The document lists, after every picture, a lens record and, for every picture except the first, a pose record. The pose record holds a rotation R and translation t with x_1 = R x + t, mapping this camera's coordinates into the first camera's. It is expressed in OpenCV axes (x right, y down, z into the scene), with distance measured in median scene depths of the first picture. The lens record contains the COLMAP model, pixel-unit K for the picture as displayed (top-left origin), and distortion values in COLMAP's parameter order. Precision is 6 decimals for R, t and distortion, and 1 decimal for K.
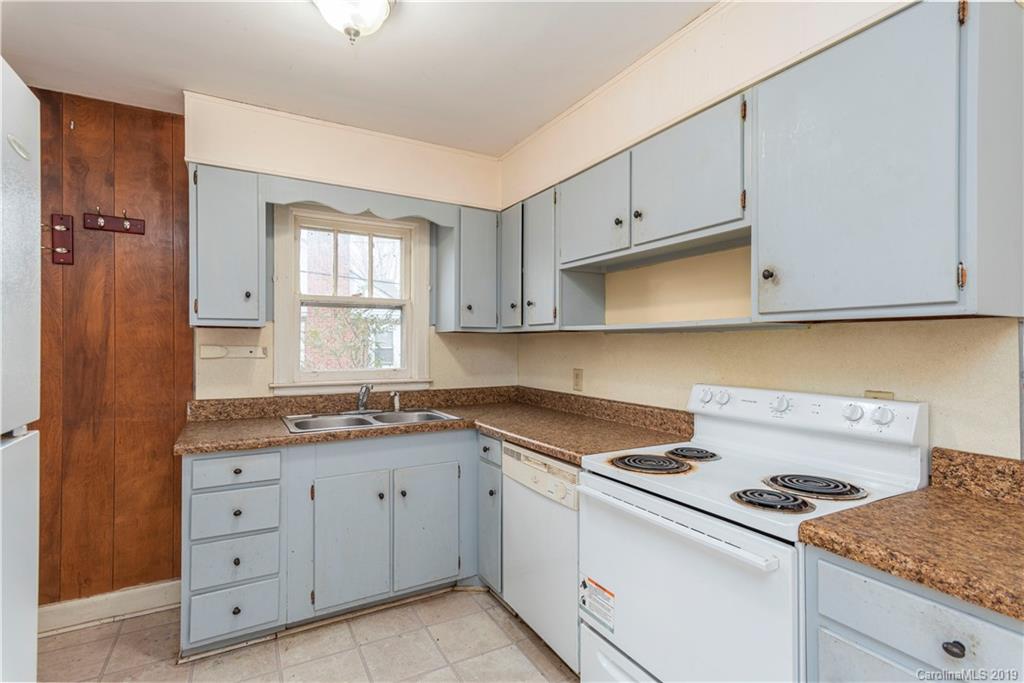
lens RADIAL K [[498.4, 0, 512.4], [0, 498.4, 339.3], [0, 0, 1]] dist [0.018897, -0.000417]
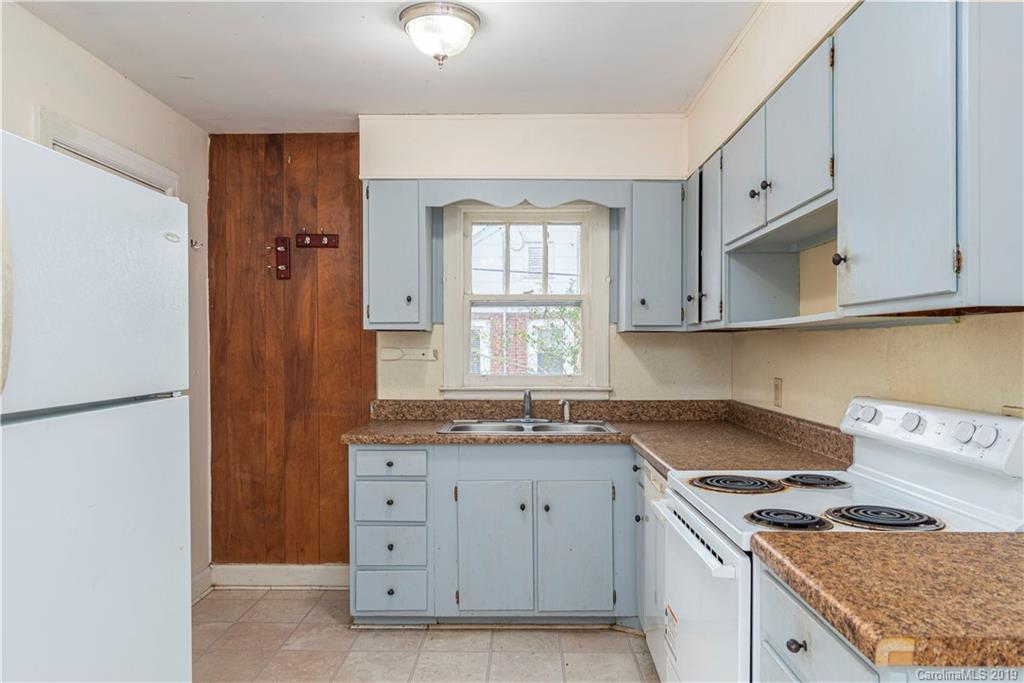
lens RADIAL K [[722.3, 0, 513.0], [0, 722.3, 345.6], [0, 0, 1]] dist [0.004714, 0.002636]
pose [[0.866884, -0.003914, -0.498495, 0.405195], [0.007587, 0.999957, 0.005343, 0.001203], [0.498452, -0.008414, 0.866876, -0.190155]]
